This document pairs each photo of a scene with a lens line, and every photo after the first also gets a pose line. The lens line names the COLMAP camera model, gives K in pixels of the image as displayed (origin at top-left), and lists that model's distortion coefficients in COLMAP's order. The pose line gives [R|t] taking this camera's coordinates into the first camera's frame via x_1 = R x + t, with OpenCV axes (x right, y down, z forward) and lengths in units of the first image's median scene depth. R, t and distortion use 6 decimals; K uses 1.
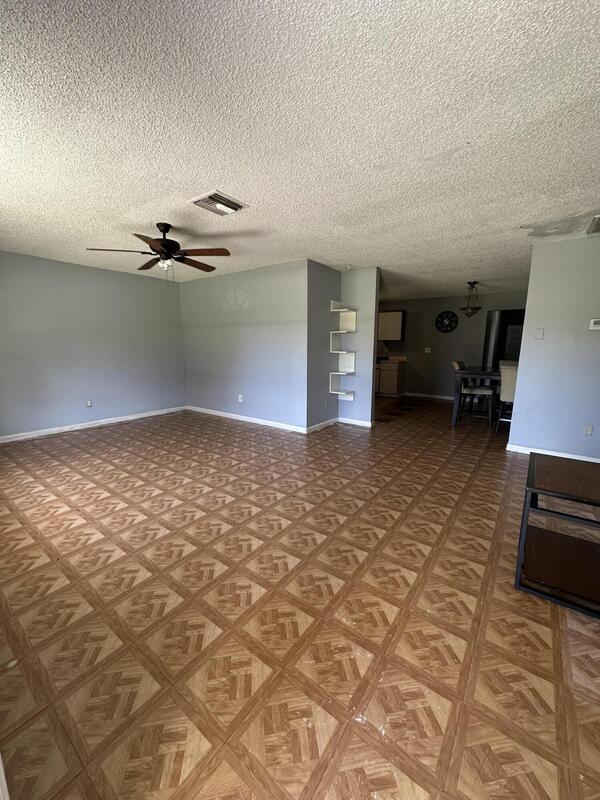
lens RADIAL K [[317.6, 0, 303.8], [0, 317.6, 393.6], [0, 0, 1]] dist [-0.002187, -0.000890]
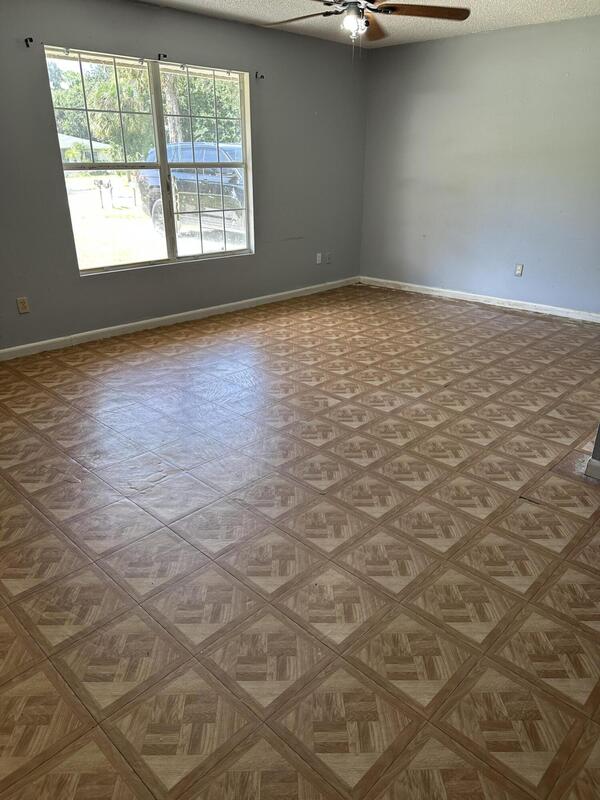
lens RADIAL K [[608.0, 0, 297.8], [0, 608.0, 401.5], [0, 0, 1]] dist [0.060911, -0.001740]
pose [[-0.166772, 0.356876, -0.919145, 1.021880], [-0.151153, 0.911927, 0.381499, -0.221414], [0.974341, 0.202554, -0.098141, 1.329935]]
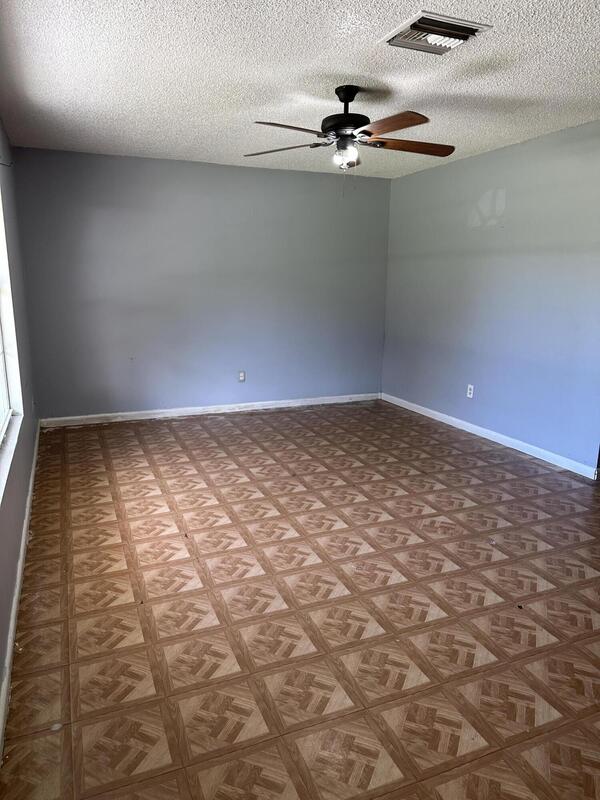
lens RADIAL K [[567.4, 0, 311.3], [0, 567.4, 388.2], [0, 0, 1]] dist [0.035126, -0.046578]
pose [[0.858291, 0.101328, -0.503060, 0.106233], [-0.084326, 0.994835, 0.056510, -0.043129], [0.506188, -0.006081, 0.862402, 0.064328]]
